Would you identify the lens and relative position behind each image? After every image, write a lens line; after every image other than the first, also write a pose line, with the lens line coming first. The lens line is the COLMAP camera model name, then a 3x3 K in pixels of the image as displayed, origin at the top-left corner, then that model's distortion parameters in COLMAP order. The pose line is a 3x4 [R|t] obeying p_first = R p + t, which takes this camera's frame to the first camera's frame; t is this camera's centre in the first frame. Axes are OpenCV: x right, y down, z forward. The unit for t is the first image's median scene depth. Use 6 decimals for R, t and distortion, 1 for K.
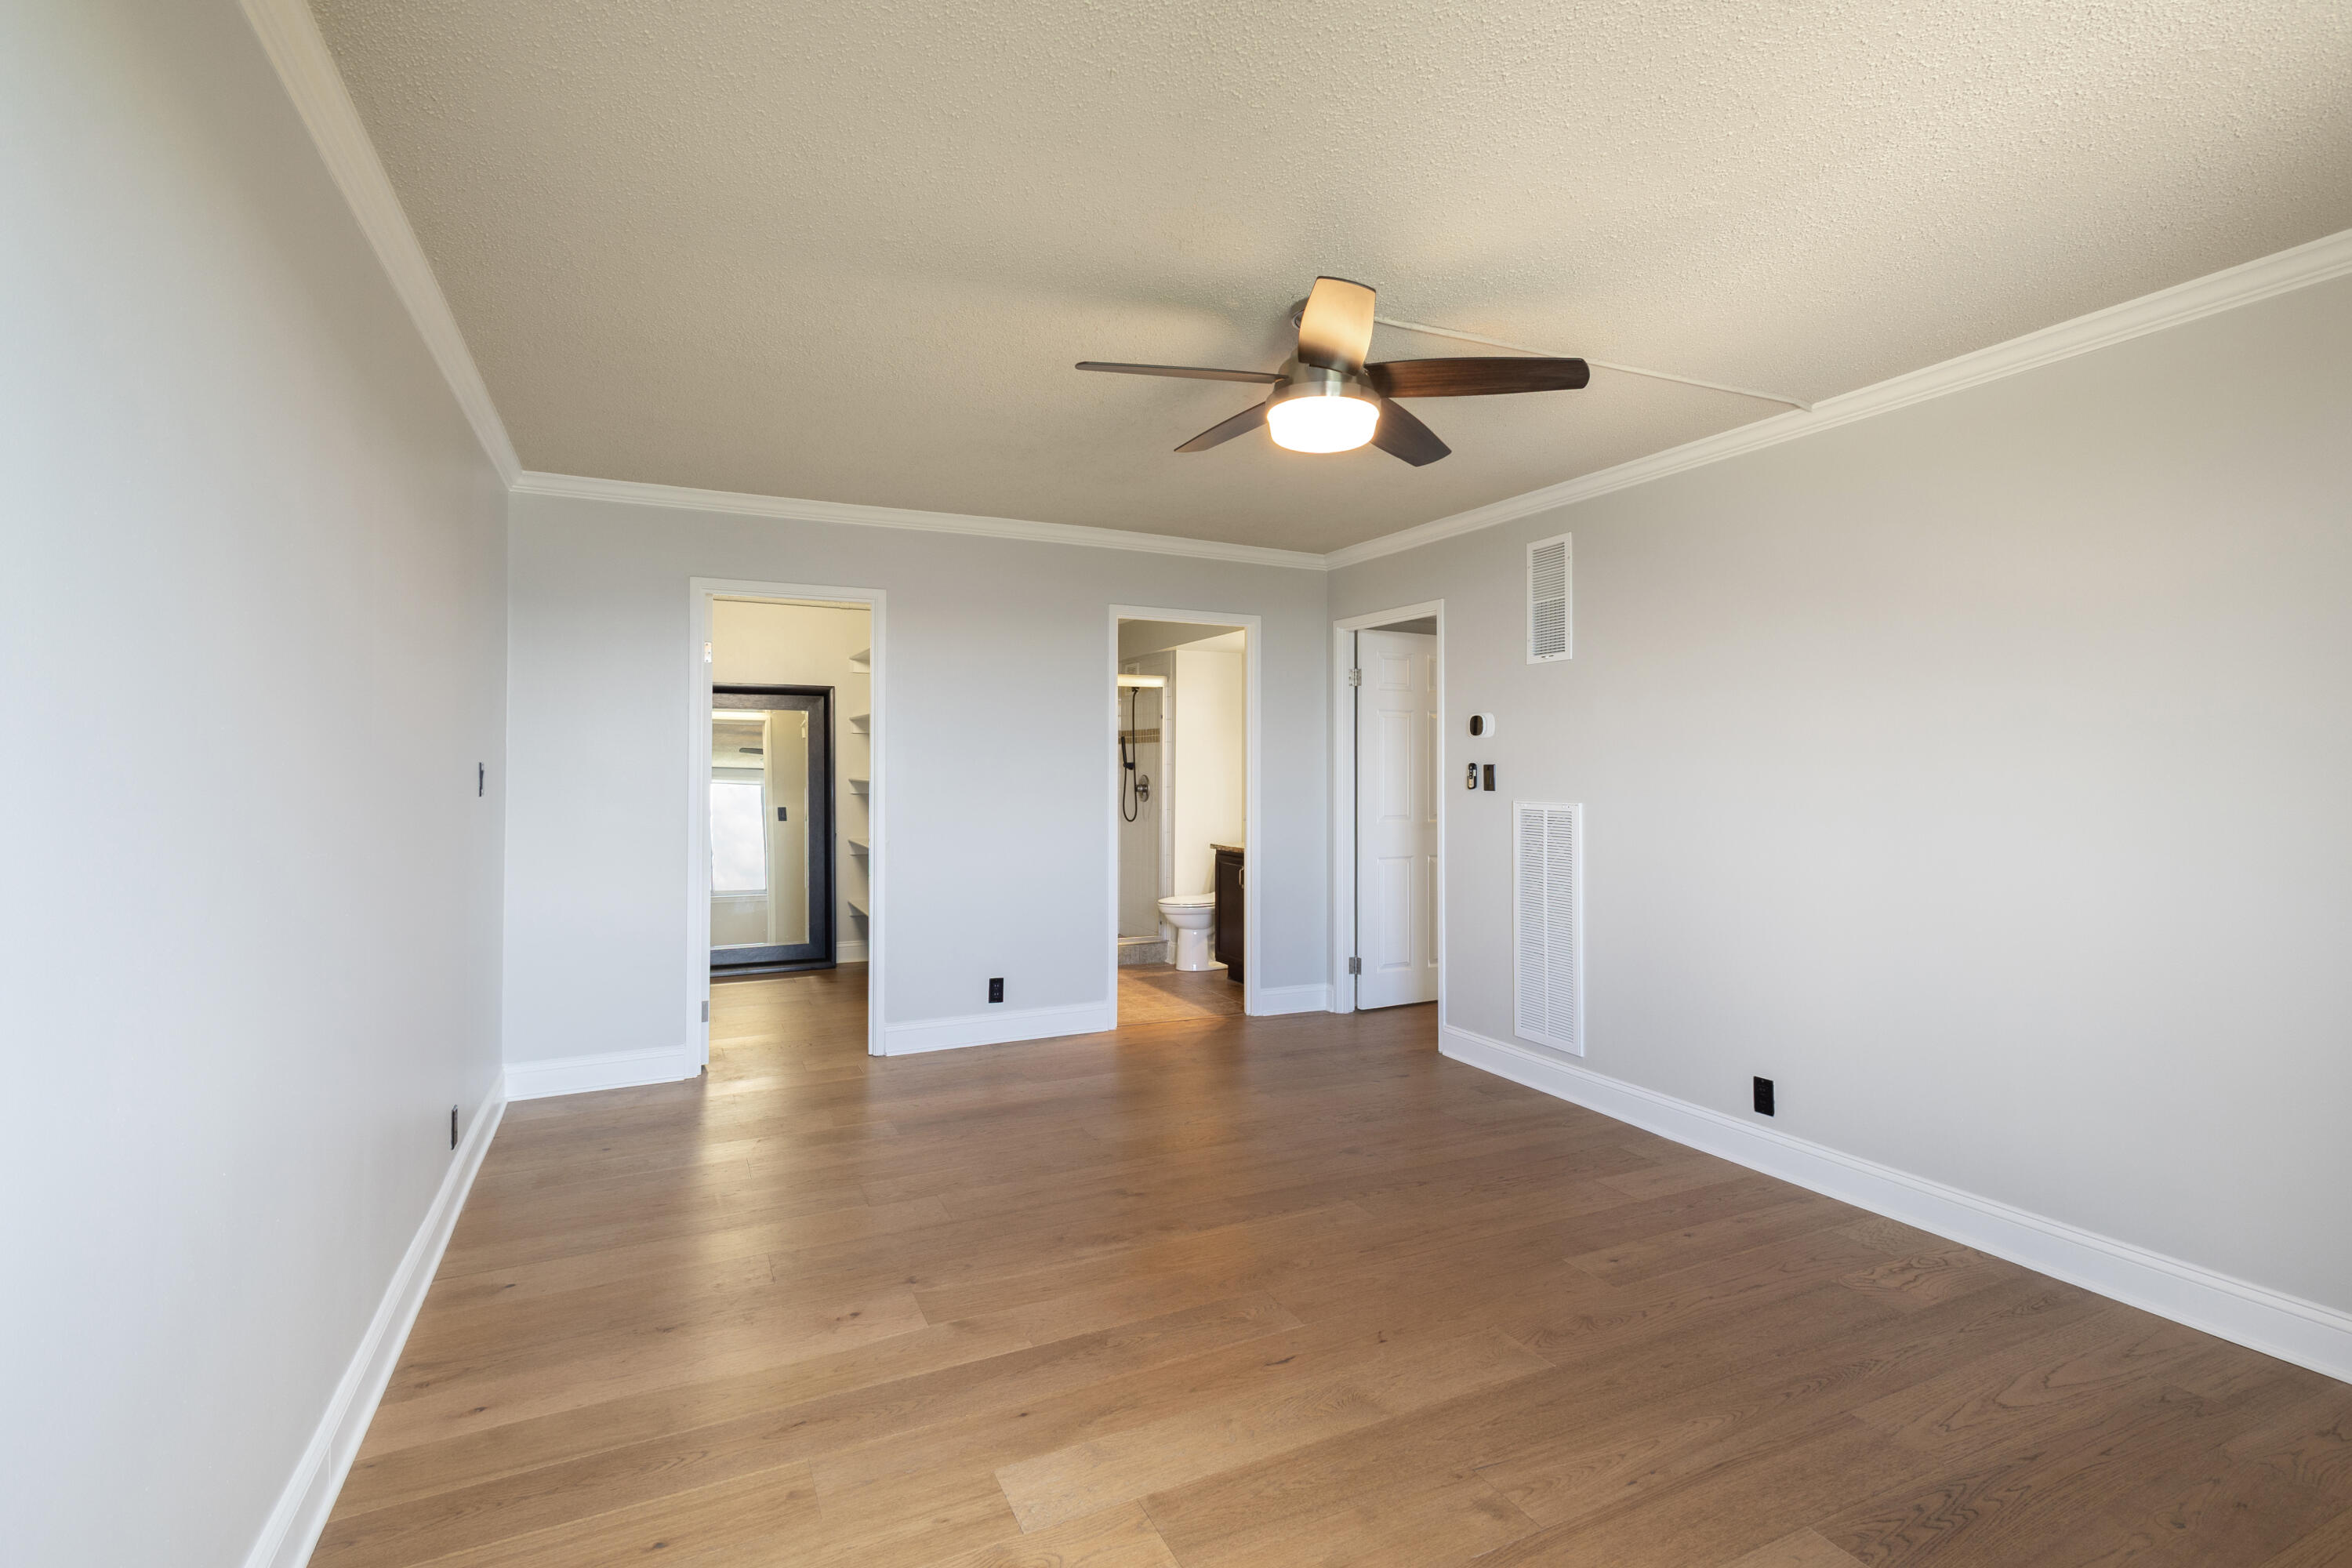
lens RADIAL K [[1088.7, 0, 1174.0], [0, 1088.7, 771.8], [0, 0, 1]] dist [0.002480, -0.000169]
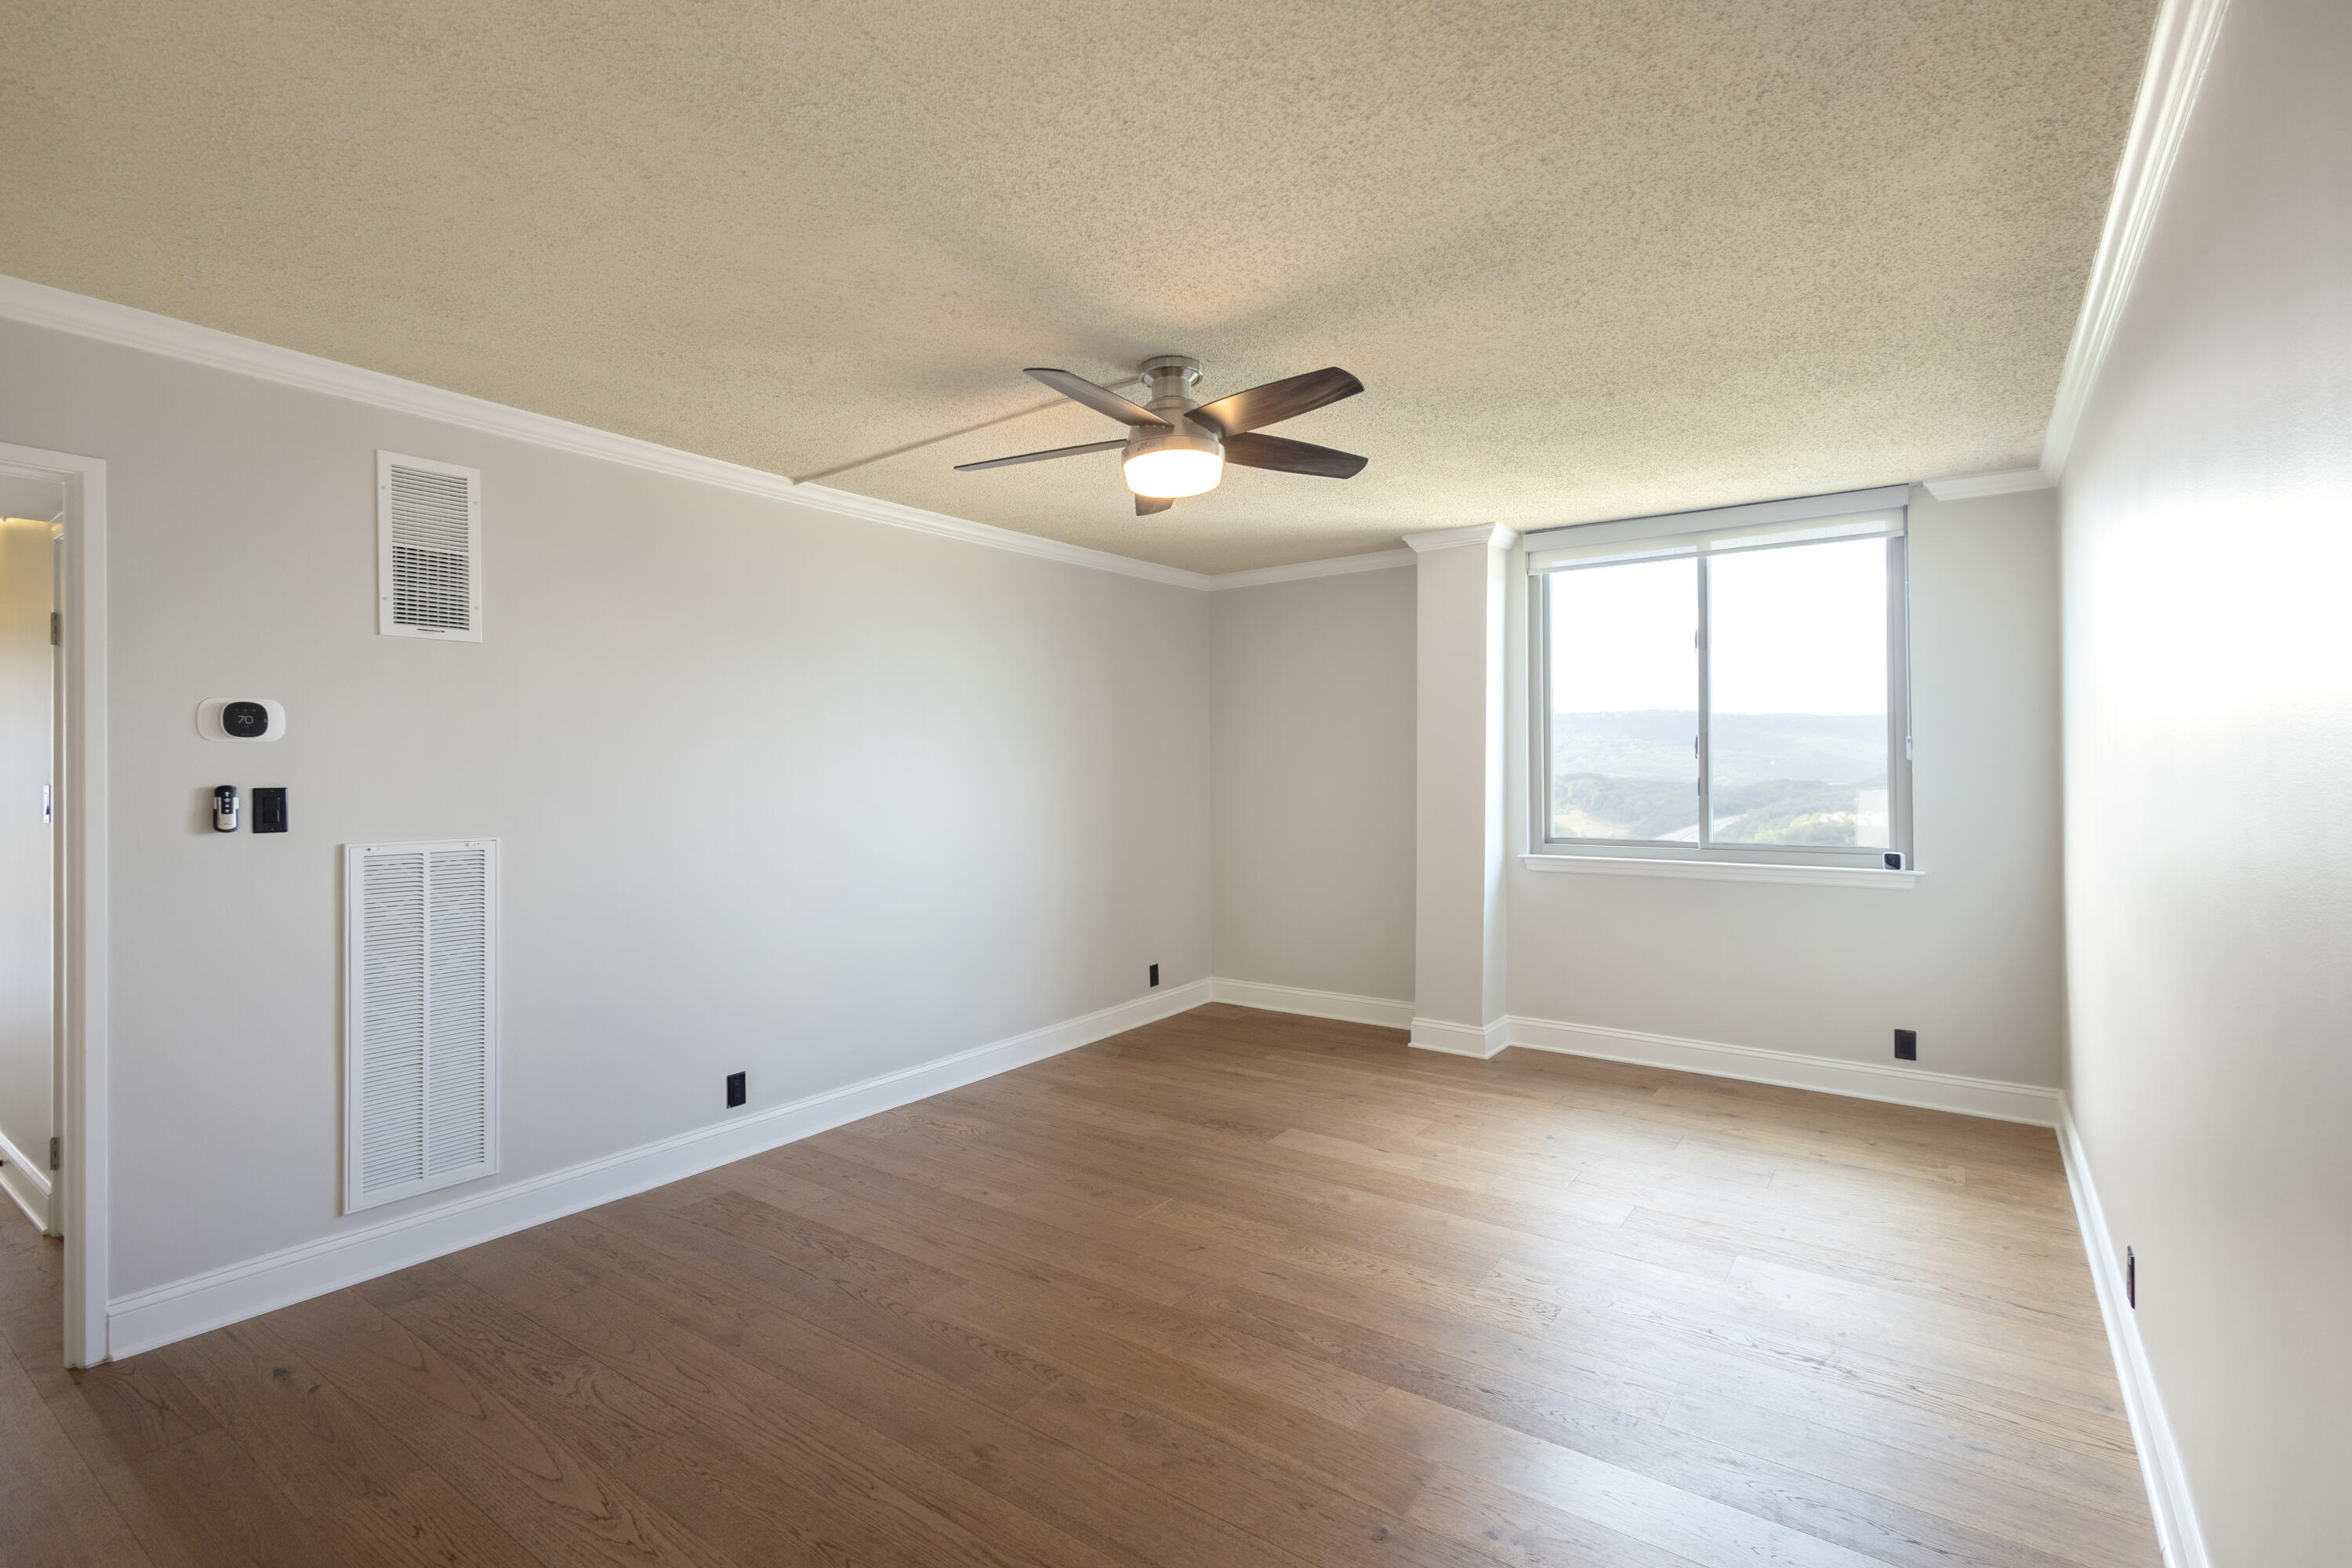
lens RADIAL K [[1088.7, 0, 1174.0], [0, 1088.7, 771.8], [0, 0, 1]] dist [0.002480, -0.000169]
pose [[-0.487291, 0.004911, 0.873226, -0.587750], [0.009806, 0.999952, -0.000152, -0.013219], [-0.873184, 0.008489, -0.487316, 1.088905]]
